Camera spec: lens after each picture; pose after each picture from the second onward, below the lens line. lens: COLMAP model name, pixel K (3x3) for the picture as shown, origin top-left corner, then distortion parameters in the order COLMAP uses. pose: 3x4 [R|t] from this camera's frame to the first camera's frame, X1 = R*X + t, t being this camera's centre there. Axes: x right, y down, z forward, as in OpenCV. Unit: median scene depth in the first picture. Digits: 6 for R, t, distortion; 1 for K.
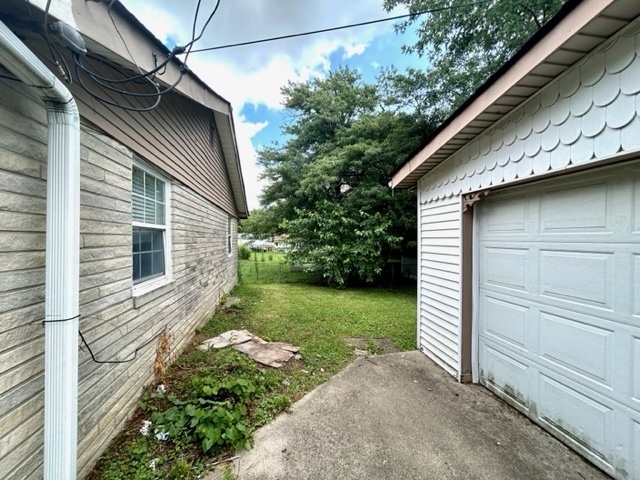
lens RADIAL K [[257.1, 0, 325.1], [0, 257.1, 240.8], [0, 0, 1]] dist [0.000873, 0.000022]
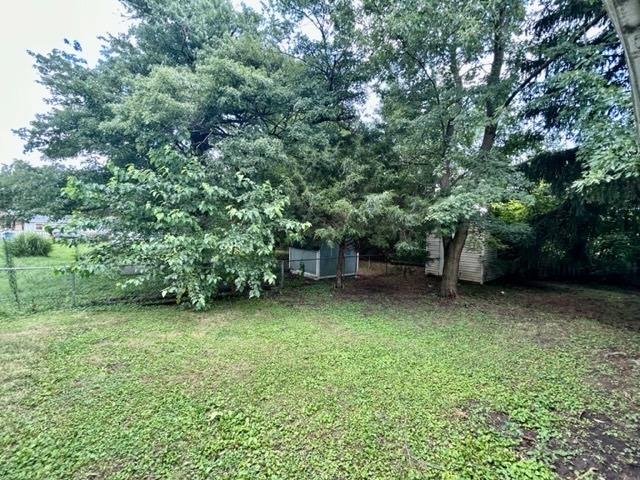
lens RADIAL K [[257.1, 0, 325.1], [0, 257.1, 240.8], [0, 0, 1]] dist [0.000873, 0.000022]
pose [[0.893144, -0.006841, 0.449718, 0.051355], [-0.018232, 0.998512, 0.051399, -0.001959], [-0.449400, -0.054106, 0.891691, 0.389022]]
